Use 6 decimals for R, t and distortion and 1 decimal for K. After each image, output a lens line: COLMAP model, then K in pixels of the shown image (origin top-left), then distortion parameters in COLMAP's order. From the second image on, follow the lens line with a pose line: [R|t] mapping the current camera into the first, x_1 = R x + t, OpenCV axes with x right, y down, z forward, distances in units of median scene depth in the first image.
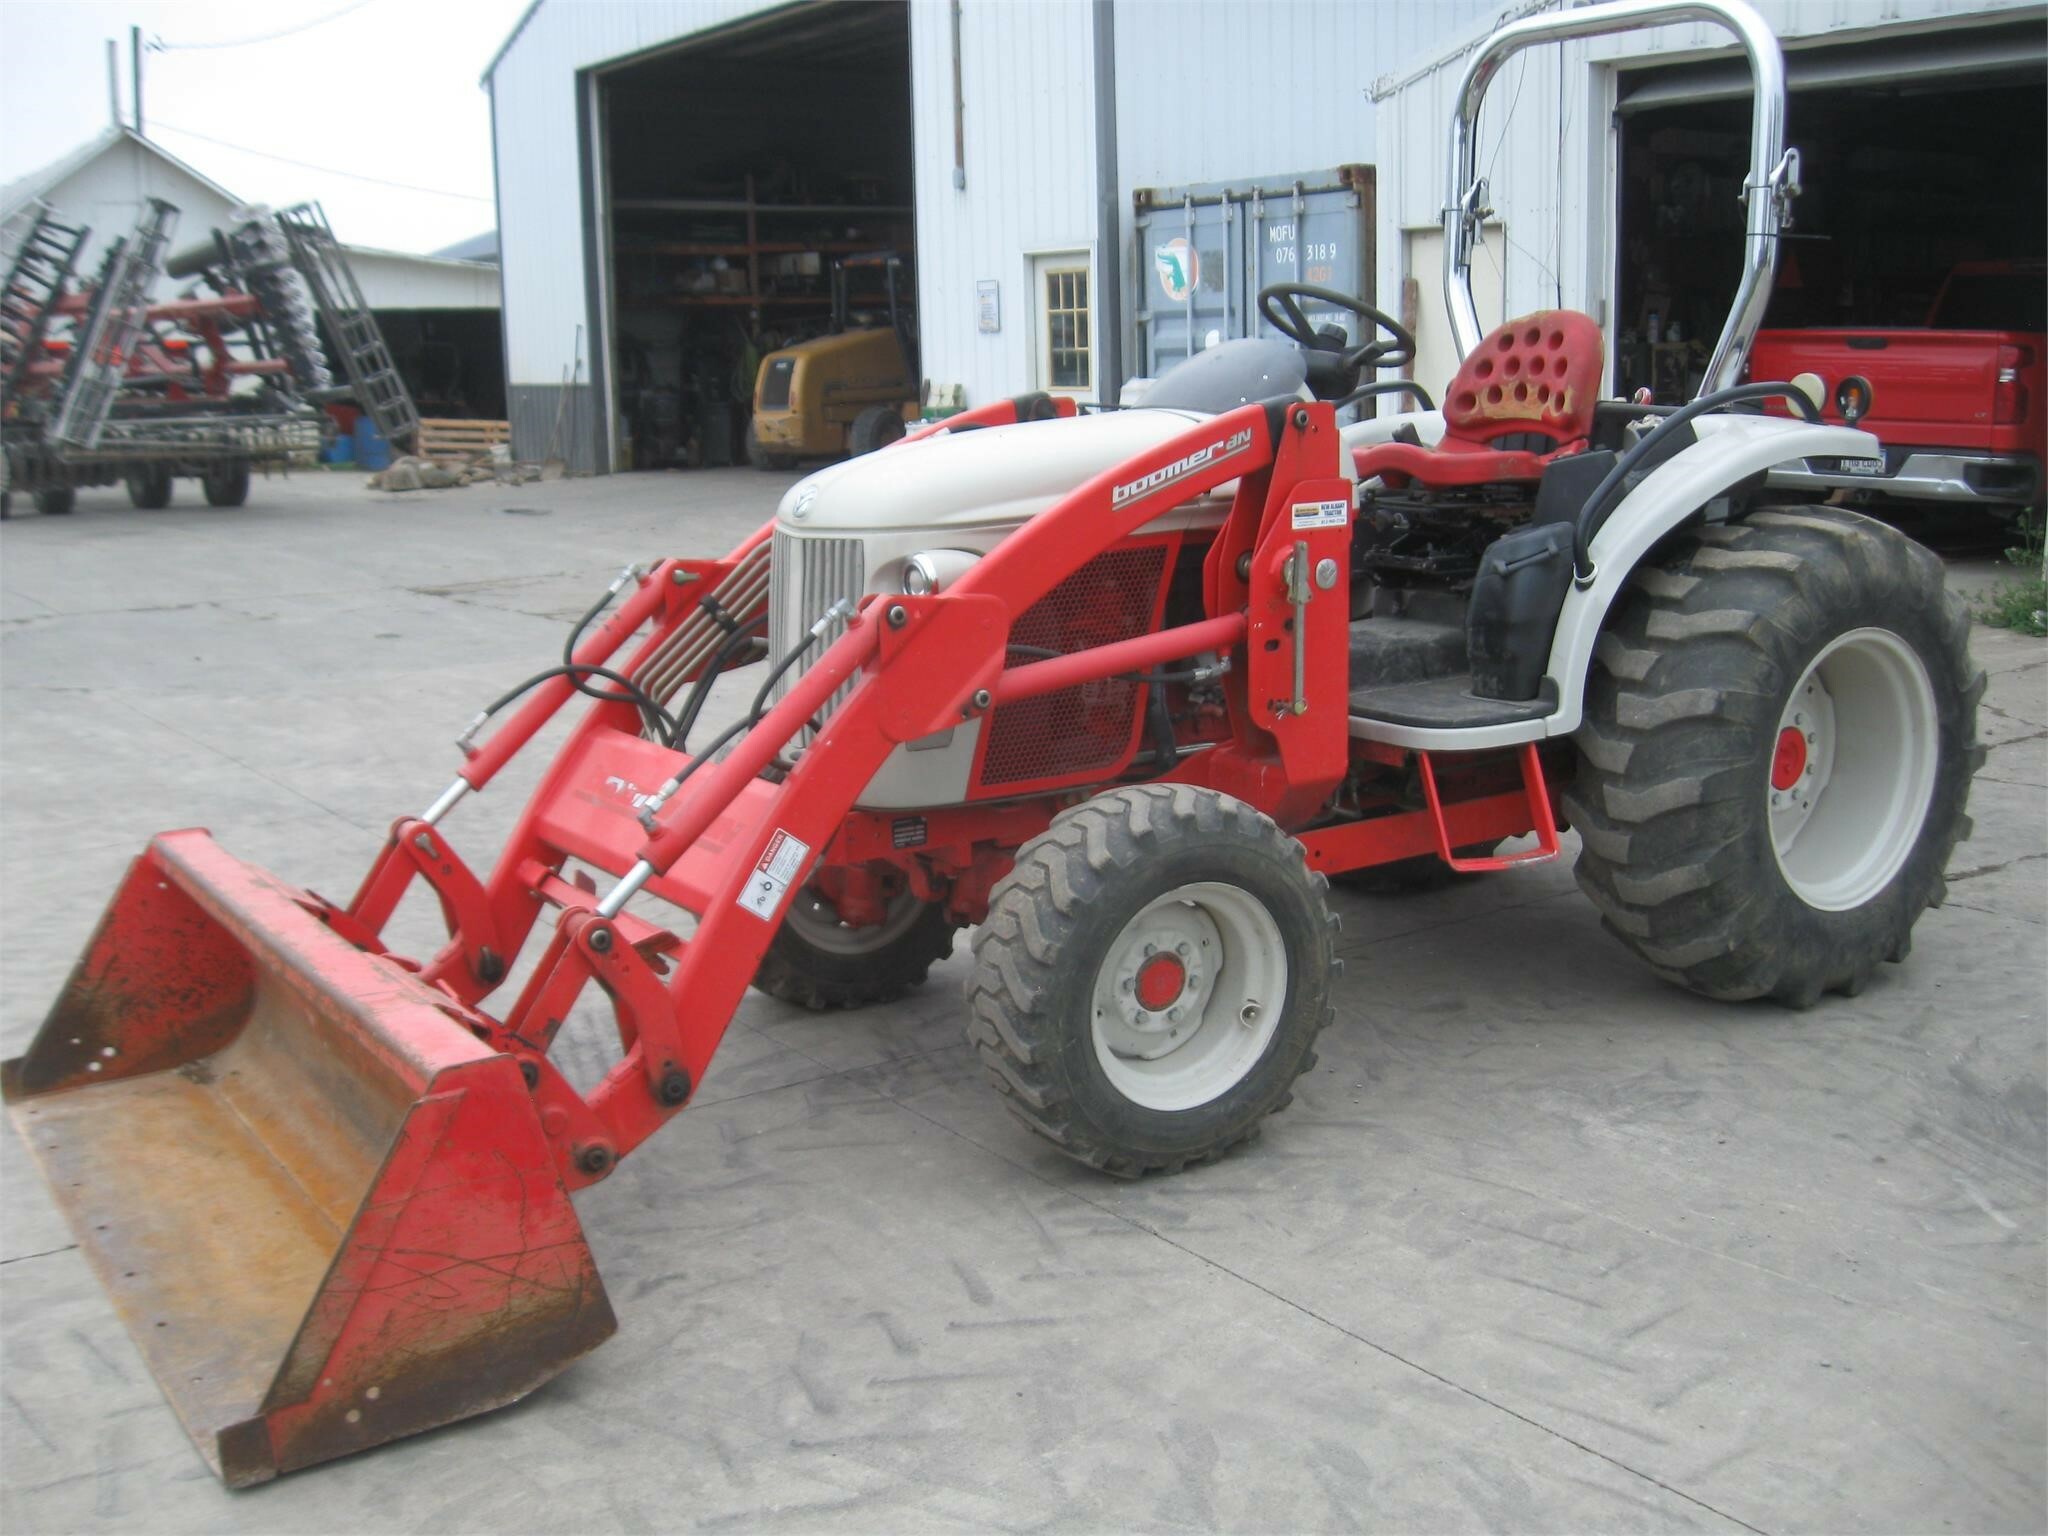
lens RADIAL K [[2110.2, 0, 1037.8], [0, 2110.2, 828.8], [0, 0, 1]] dist [-0.109119, 0.000000]
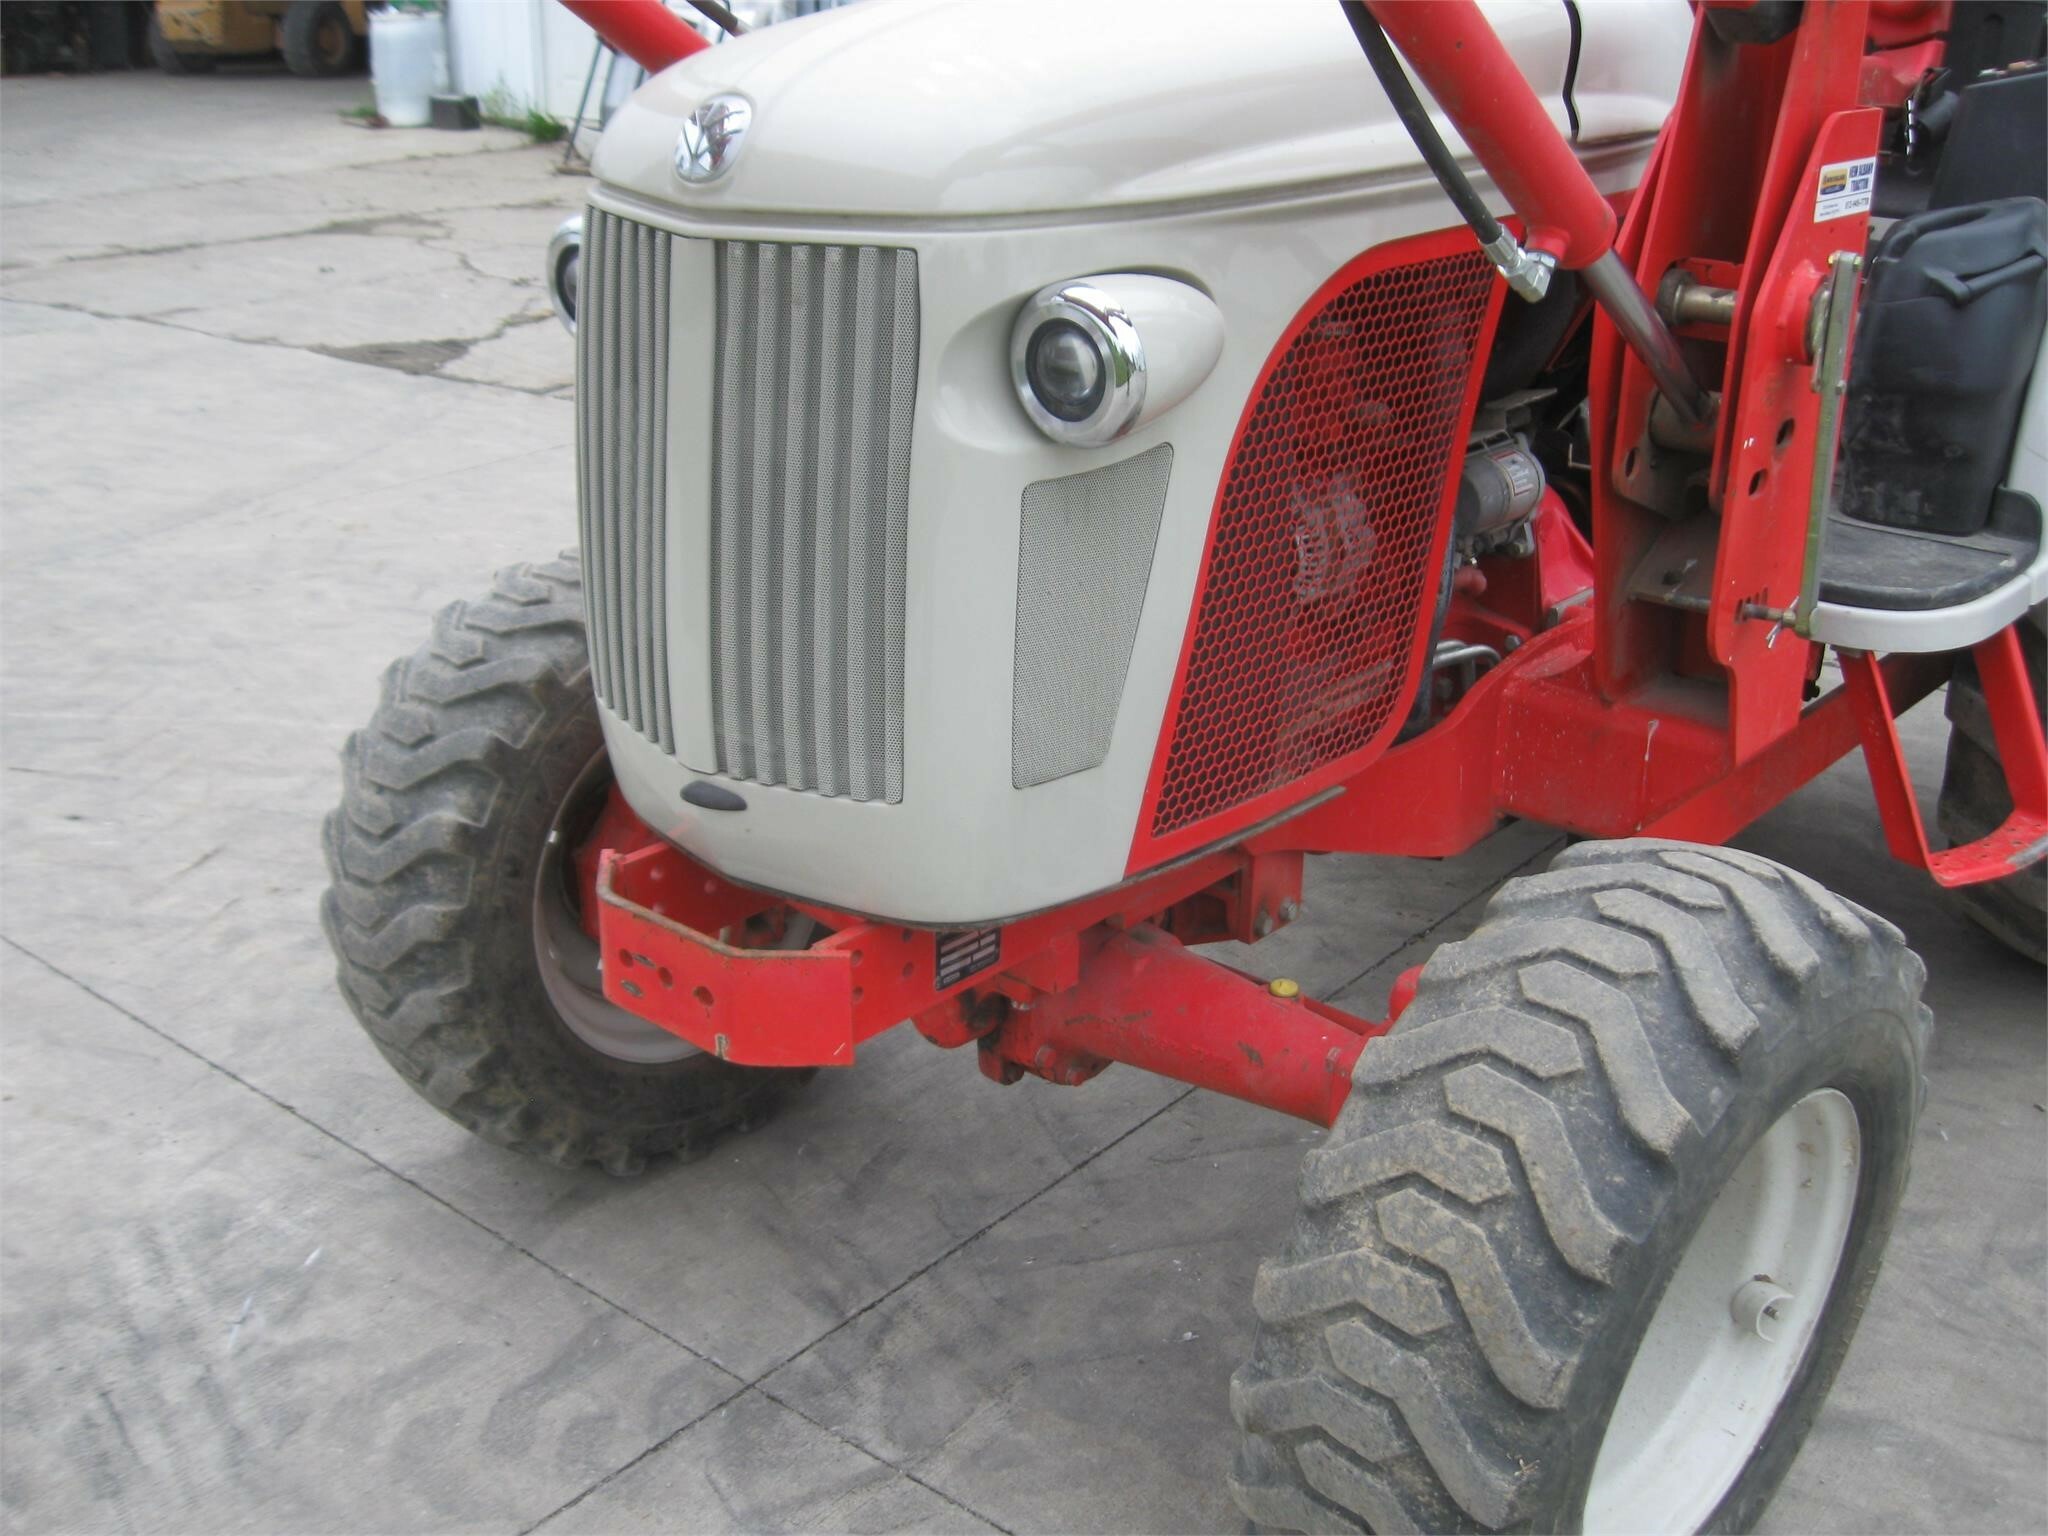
lens RADIAL K [[2110.2, 0, 1056.2], [0, 2110.2, 808.0], [0, 0, 1]] dist [-0.109119, 0.000000]
pose [[0.962653, -0.069796, 0.261586, -0.136732], [0.024600, 0.984751, 0.172220, -0.087445], [-0.269618, -0.159353, 0.949691, 0.537435]]
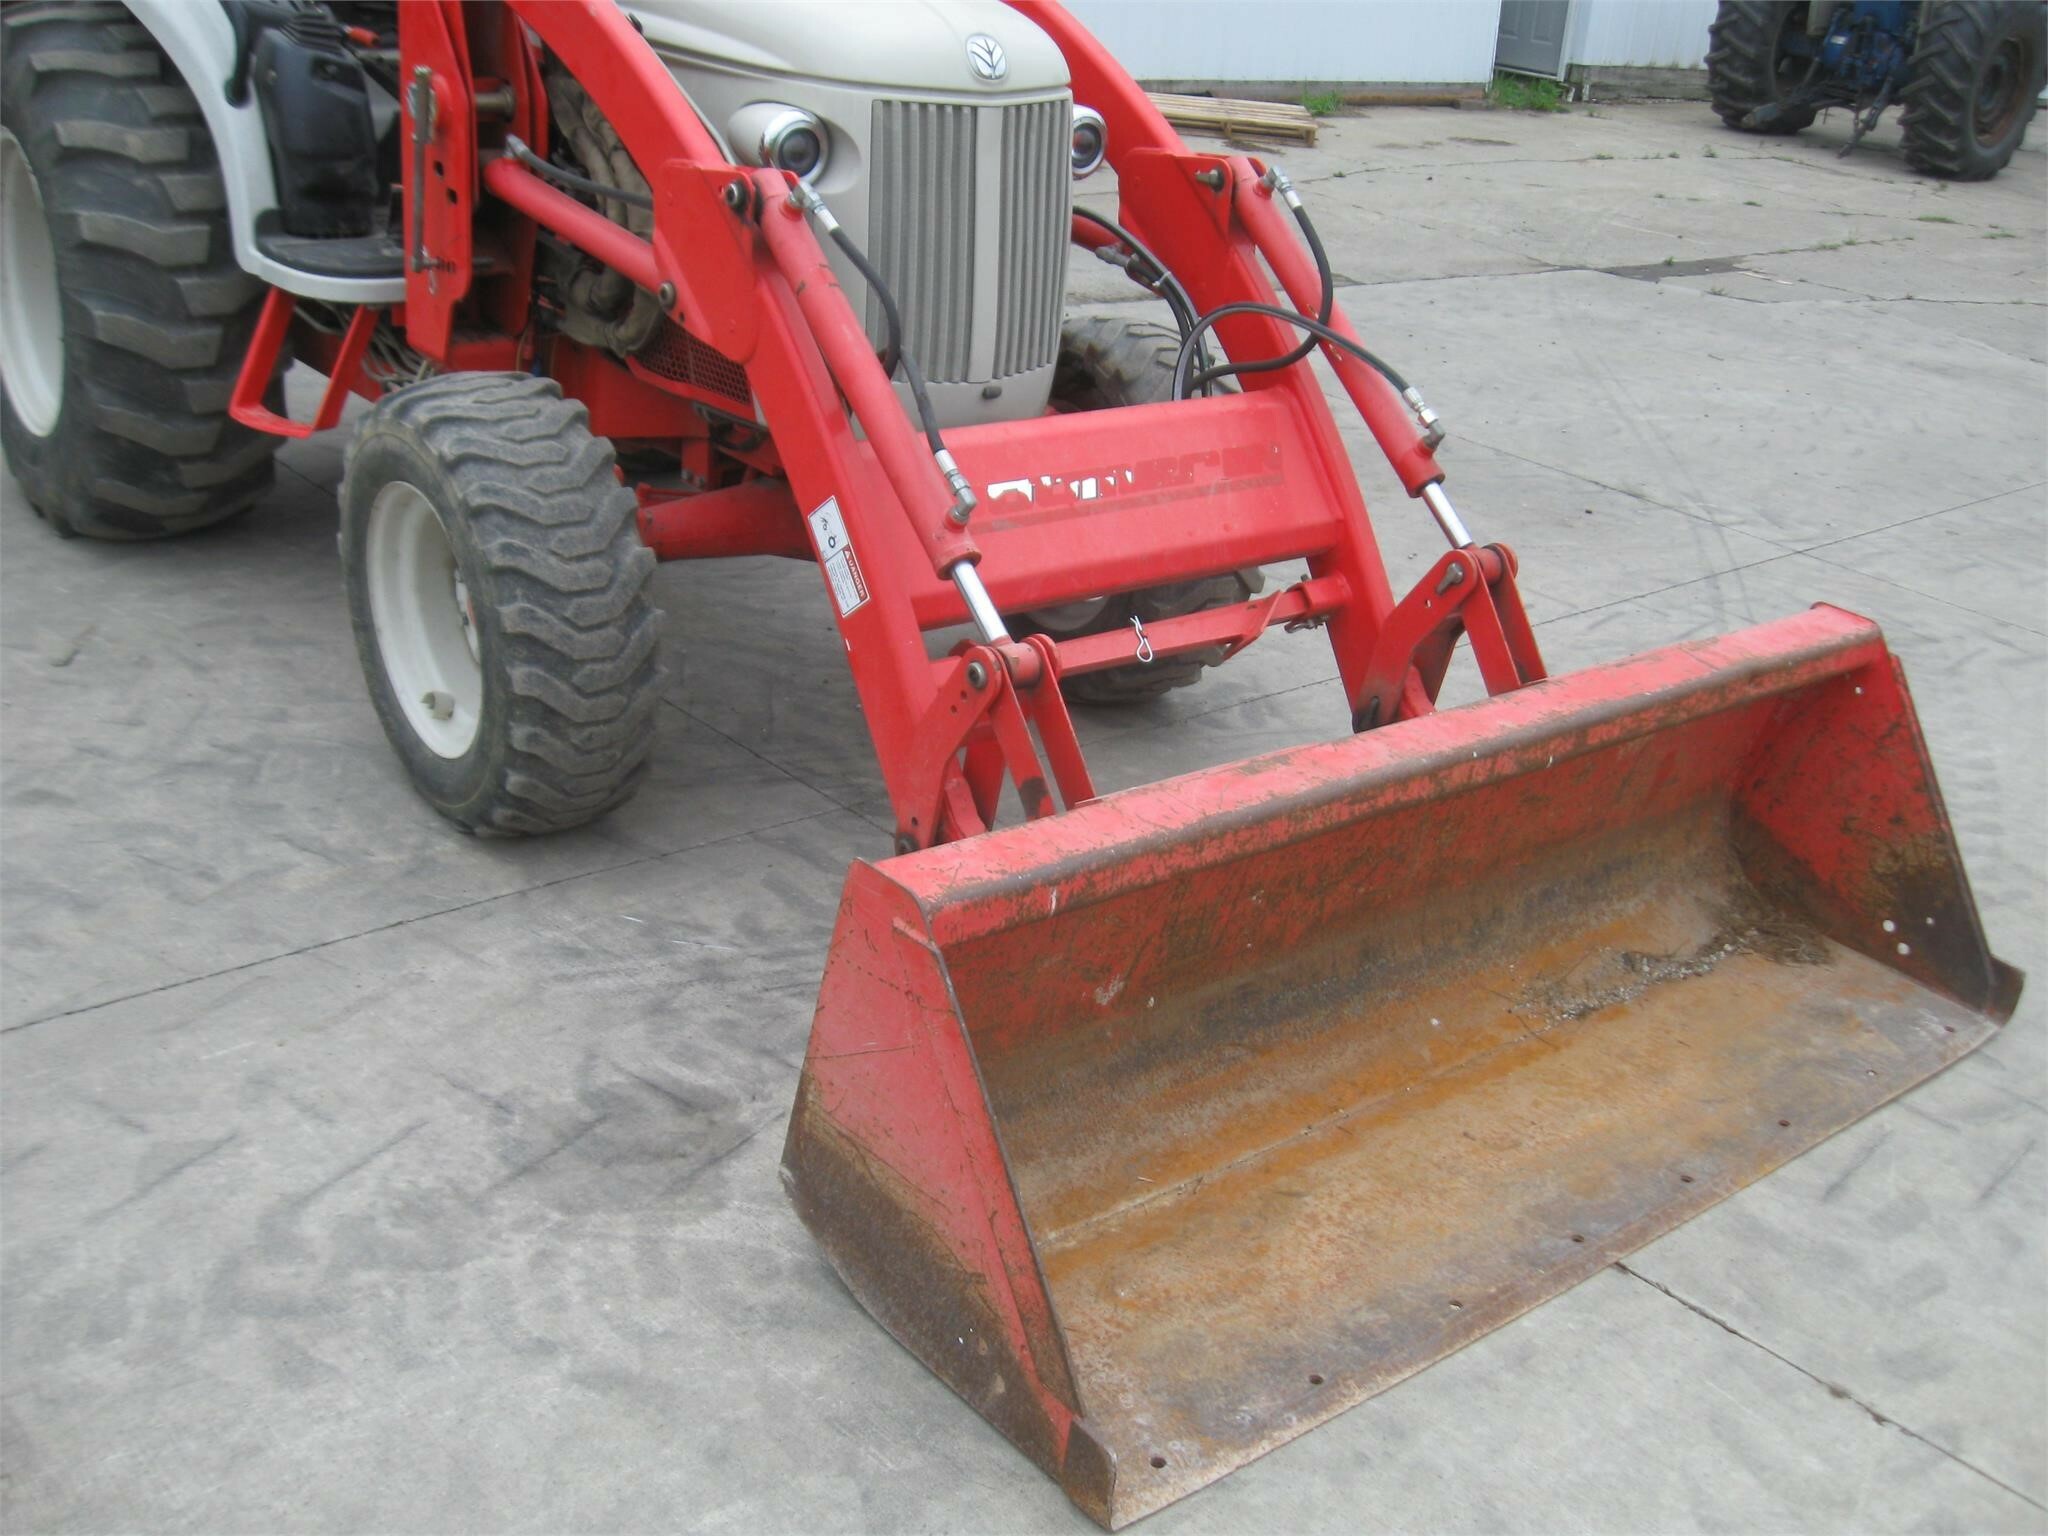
lens RADIAL K [[2110.2, 0, 1023.3], [0, 2110.2, 840.0], [0, 0, 1]] dist [-0.109119, 0.000000]
pose [[-0.076355, -0.416558, 0.905897, -0.790783], [0.149944, 0.893420, 0.423459, -0.190268], [-0.985742, 0.168167, -0.005757, 0.908606]]
